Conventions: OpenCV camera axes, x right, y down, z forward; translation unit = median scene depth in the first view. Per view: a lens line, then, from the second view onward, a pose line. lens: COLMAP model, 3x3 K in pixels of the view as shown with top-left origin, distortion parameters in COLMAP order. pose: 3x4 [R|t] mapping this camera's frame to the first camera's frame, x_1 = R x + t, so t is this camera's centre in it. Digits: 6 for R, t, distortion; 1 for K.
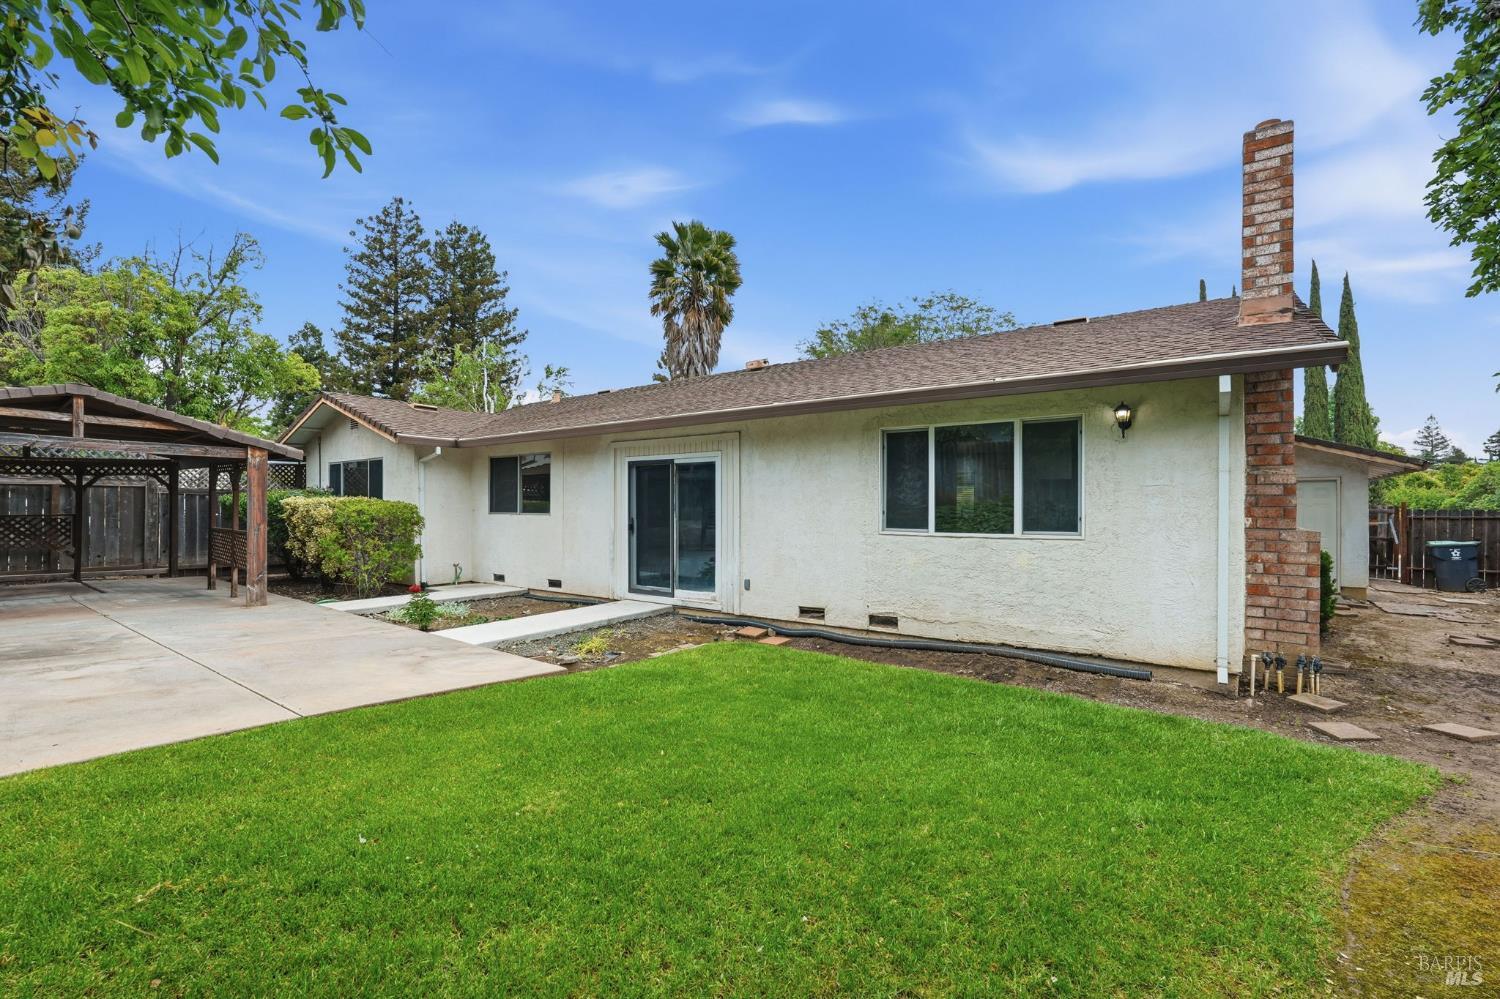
lens RADIAL K [[689.3, 0, 756.5], [0, 689.3, 498.5], [0, 0, 1]] dist [-0.001122, 0.000045]
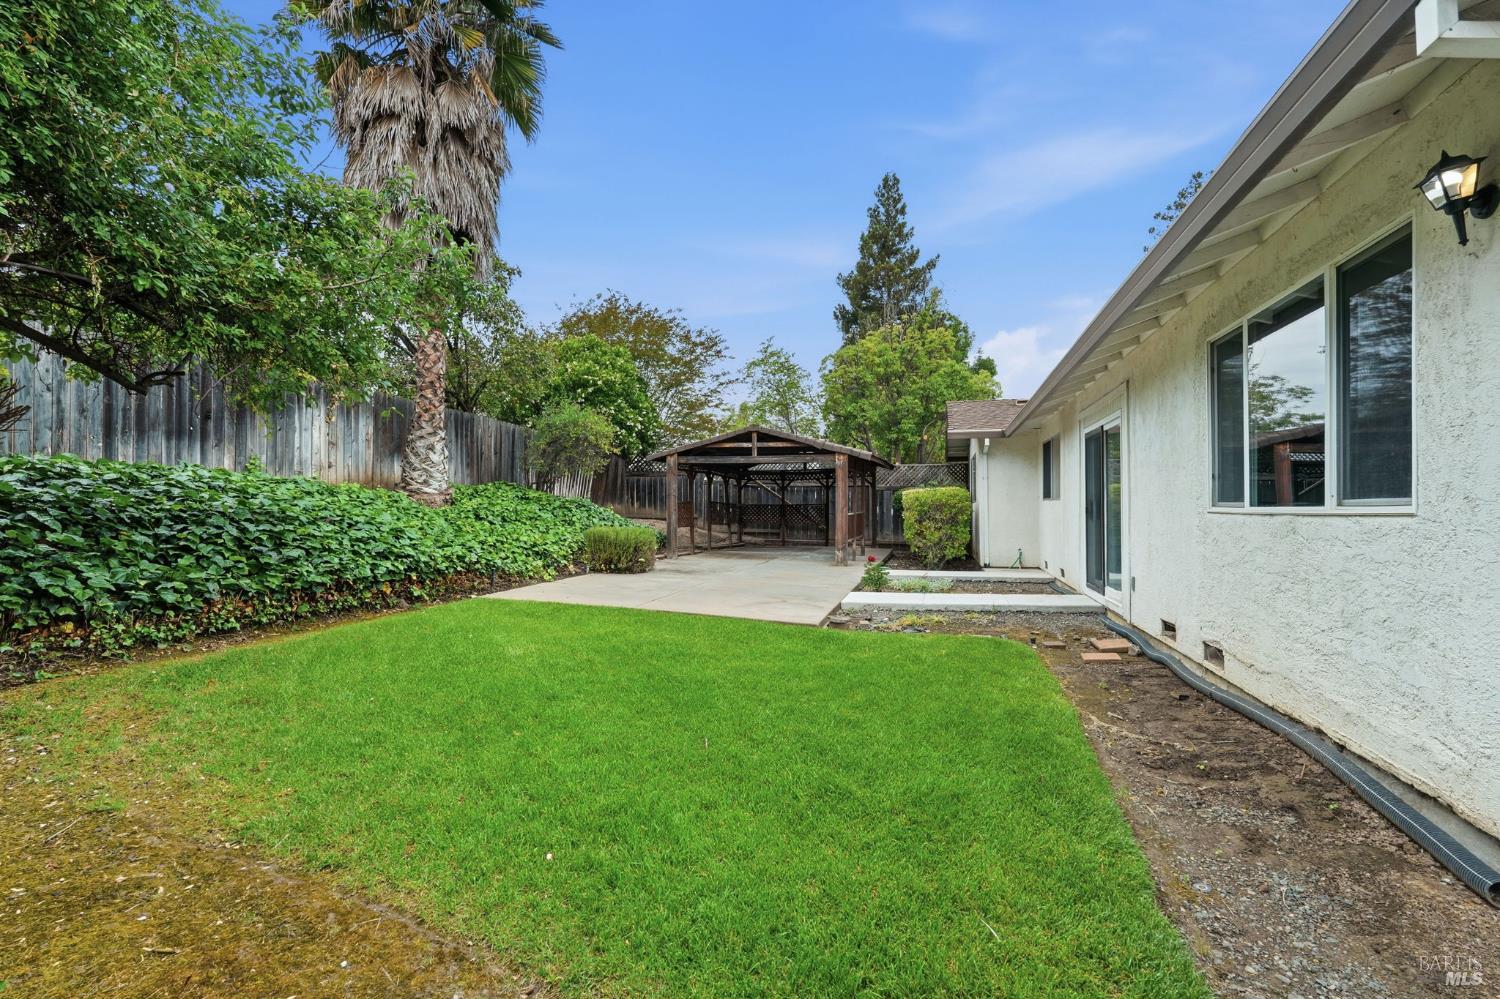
lens RADIAL K [[689.3, 0, 750.8], [0, 689.3, 506.5], [0, 0, 1]] dist [-0.001122, 0.000045]
pose [[0.329646, -0.008349, -0.944068, 0.622074], [0.016582, 0.999858, -0.003052, 0.041801], [0.943959, -0.014649, 0.329737, 0.413496]]
